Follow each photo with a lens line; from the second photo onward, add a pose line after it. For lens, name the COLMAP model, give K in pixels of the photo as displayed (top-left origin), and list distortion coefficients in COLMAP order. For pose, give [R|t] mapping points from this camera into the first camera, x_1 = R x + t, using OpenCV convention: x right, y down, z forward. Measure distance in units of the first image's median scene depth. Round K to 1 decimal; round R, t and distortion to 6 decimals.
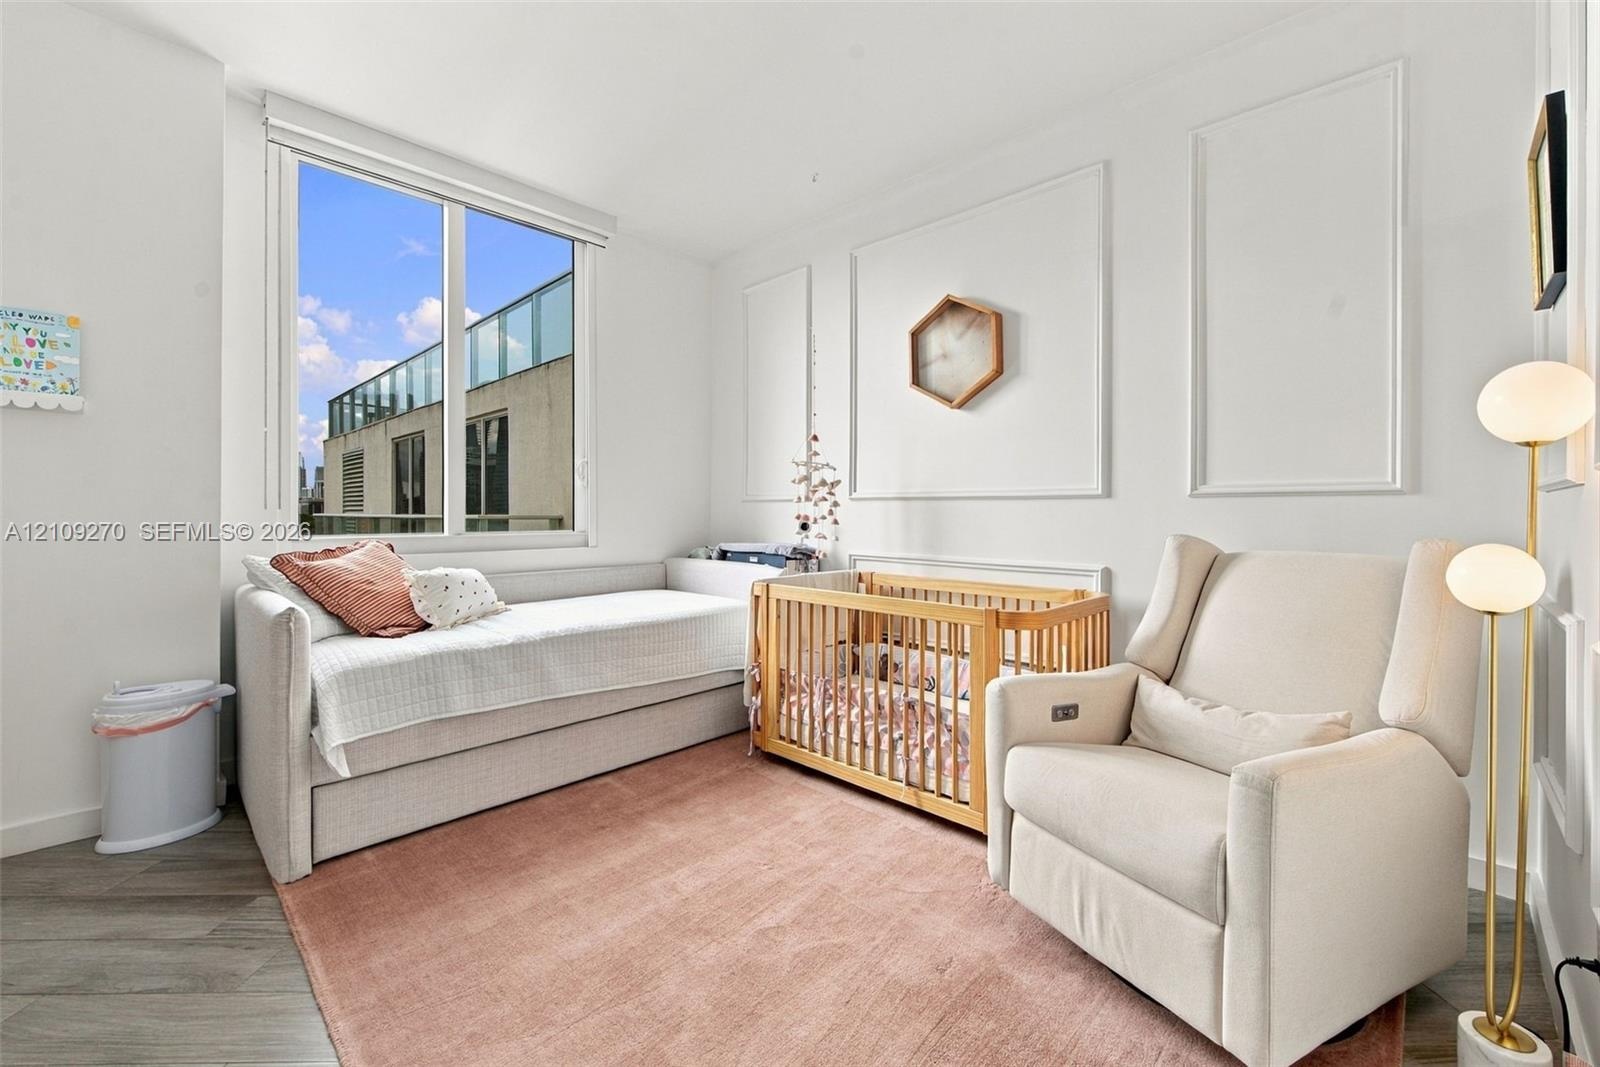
lens RADIAL K [[657.5, 0, 818.6], [0, 657.5, 515.1], [0, 0, 1]] dist [0.000290, -0.000003]
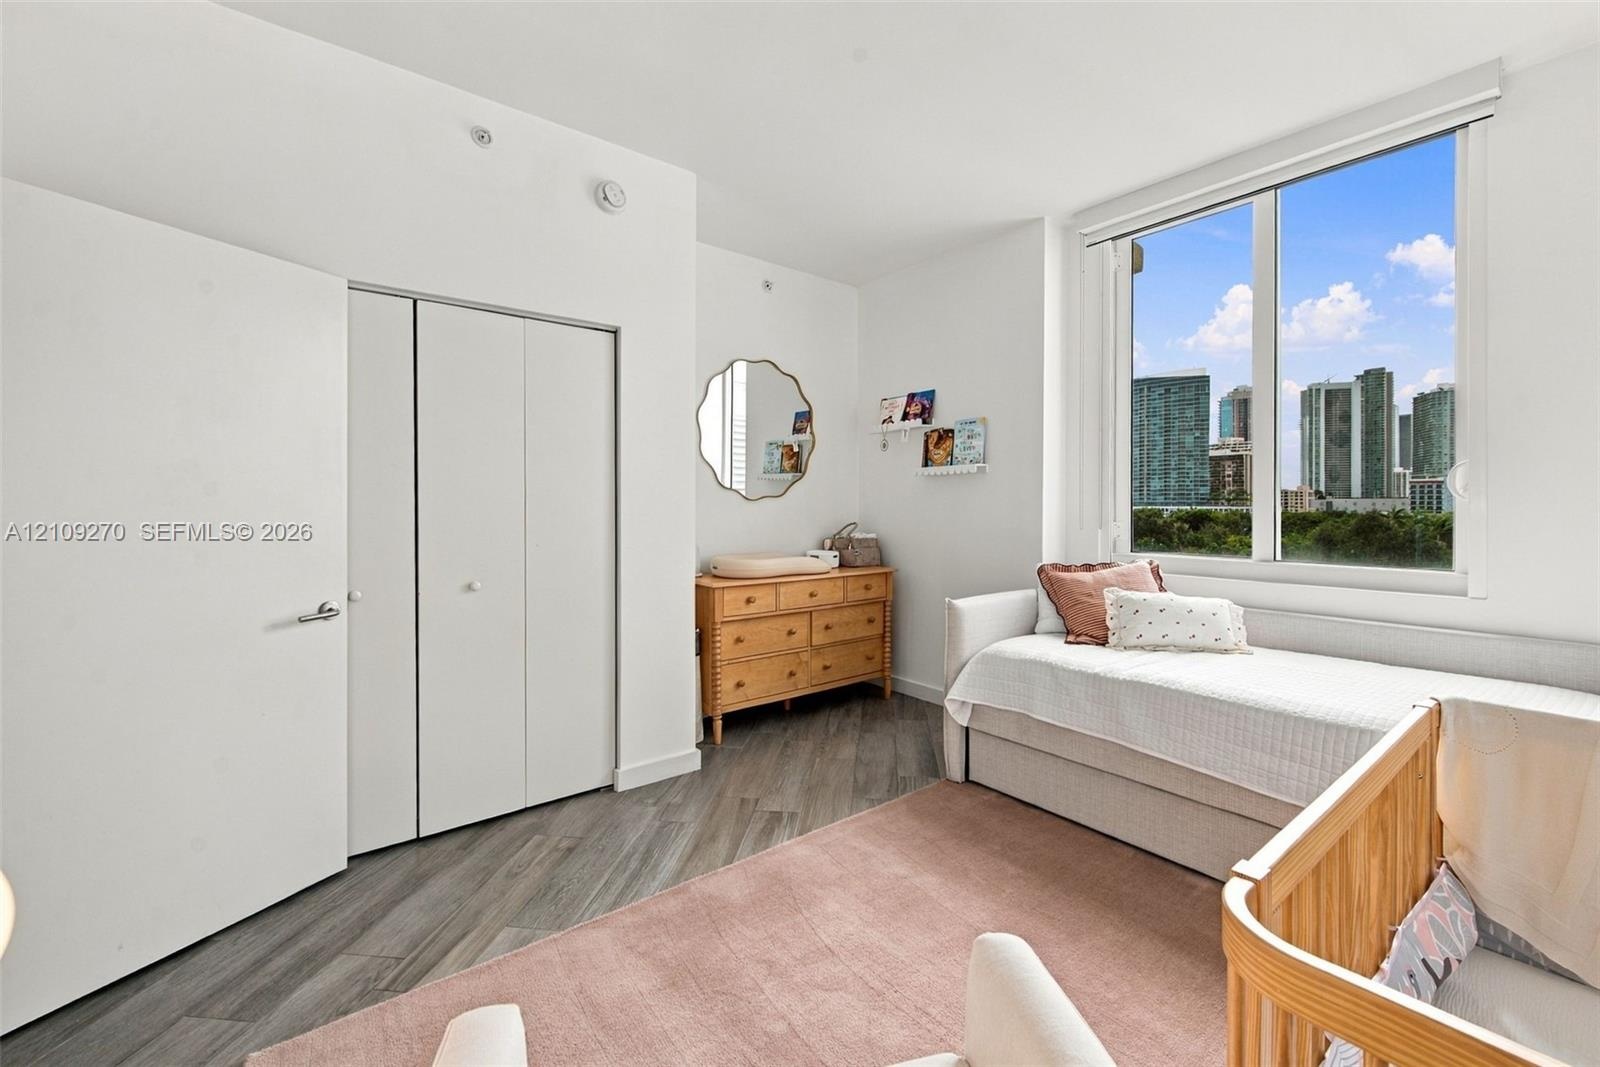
lens RADIAL K [[657.5, 0, 818.6], [0, 657.5, 515.1], [0, 0, 1]] dist [0.000290, -0.000003]
pose [[-0.138786, 0.013268, -0.990233, 0.655803], [-0.007537, 0.999867, 0.014454, -0.064636], [0.990294, 0.009470, -0.138668, 0.809994]]
